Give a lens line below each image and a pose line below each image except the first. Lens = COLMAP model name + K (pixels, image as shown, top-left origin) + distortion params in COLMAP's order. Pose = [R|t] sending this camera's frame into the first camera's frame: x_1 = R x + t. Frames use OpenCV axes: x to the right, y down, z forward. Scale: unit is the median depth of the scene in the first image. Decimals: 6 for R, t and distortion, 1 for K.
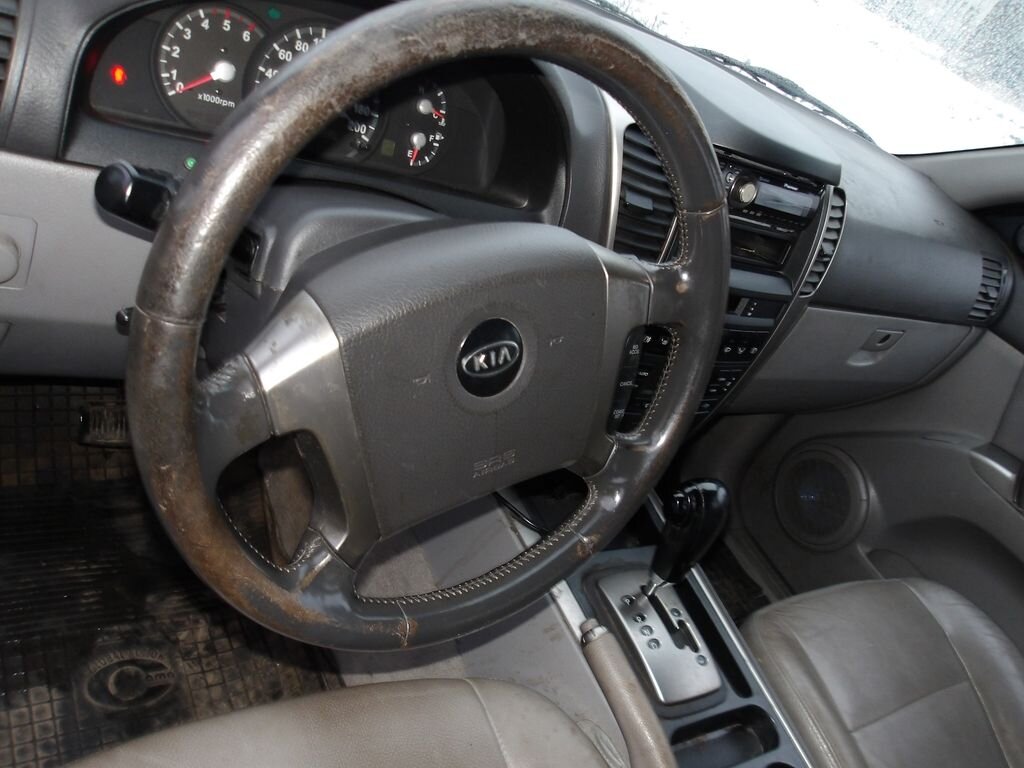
lens RADIAL K [[878.3, 0, 510.1], [0, 878.3, 387.5], [0, 0, 1]] dist [-0.009361, 0.029878]
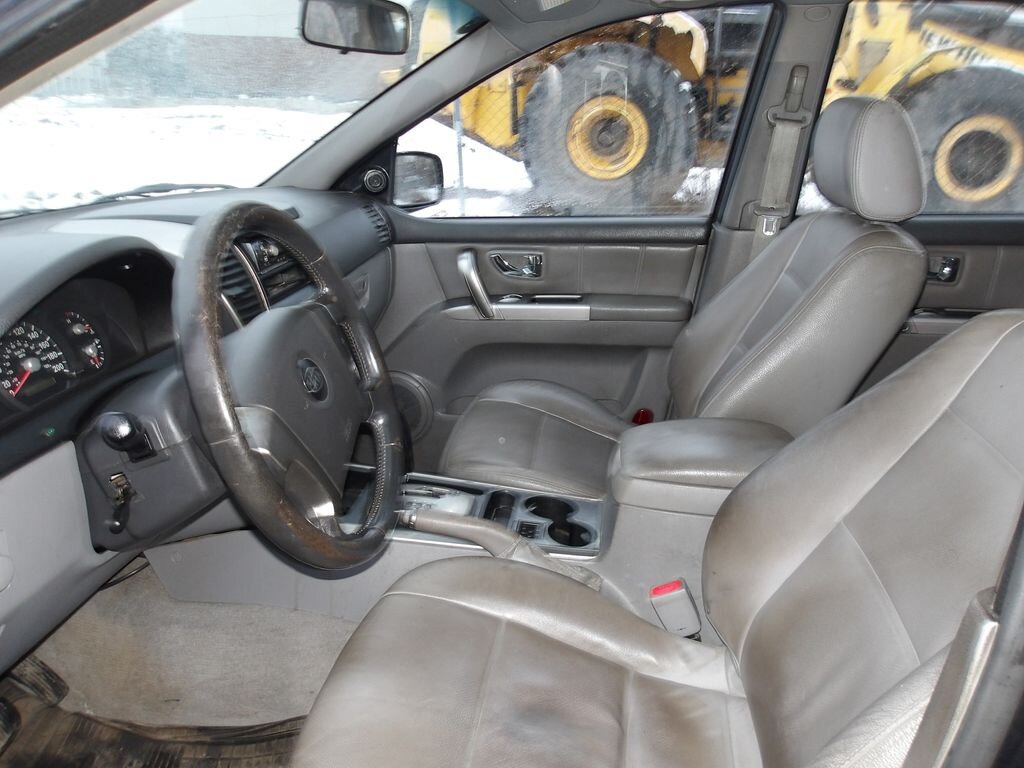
lens RADIAL K [[878.3, 0, 510.9], [0, 878.3, 380.7], [0, 0, 1]] dist [-0.009361, 0.029878]
pose [[0.553072, -0.634452, 0.539983, -0.510612], [0.660102, 0.729142, 0.180602, -0.059801], [-0.508307, 0.256558, 0.822071, -0.454829]]
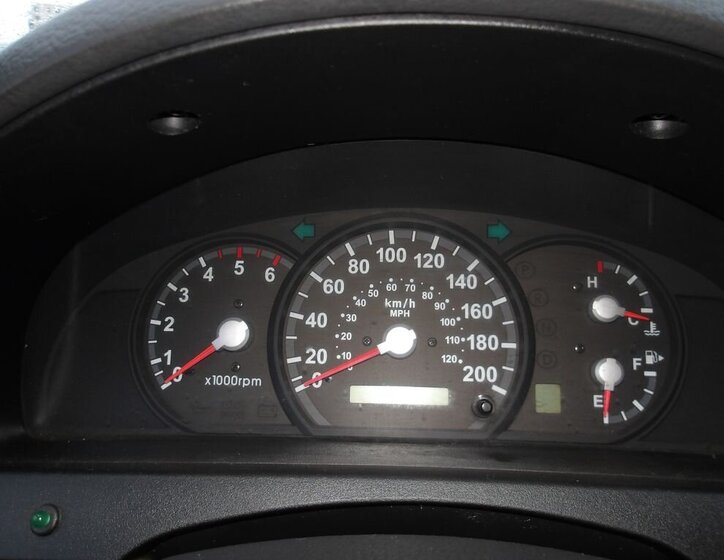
lens RADIAL K [[640.7, 0, 360.2], [0, 640.7, 277.3], [0, 0, 1]] dist [-0.006703, 0.033839]
pose [[0.775262, -0.295238, -0.558393, 0.008918], [0.012562, 0.891070, -0.453693, -0.161898], [0.631515, 0.344716, 0.694522, 0.623543]]
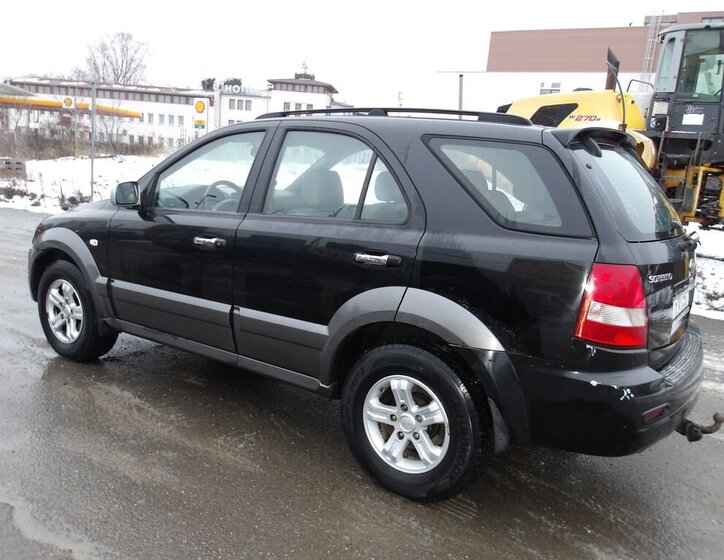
lens RADIAL K [[640.7, 0, 365.7], [0, 640.7, 285.7], [0, 0, 1]] dist [-0.006703, 0.033839]
pose [[0.833216, -0.463058, 0.302205, -0.947469], [0.529504, 0.825634, -0.194817, 2.214463], [-0.159299, 0.322344, 0.933123, -4.363195]]
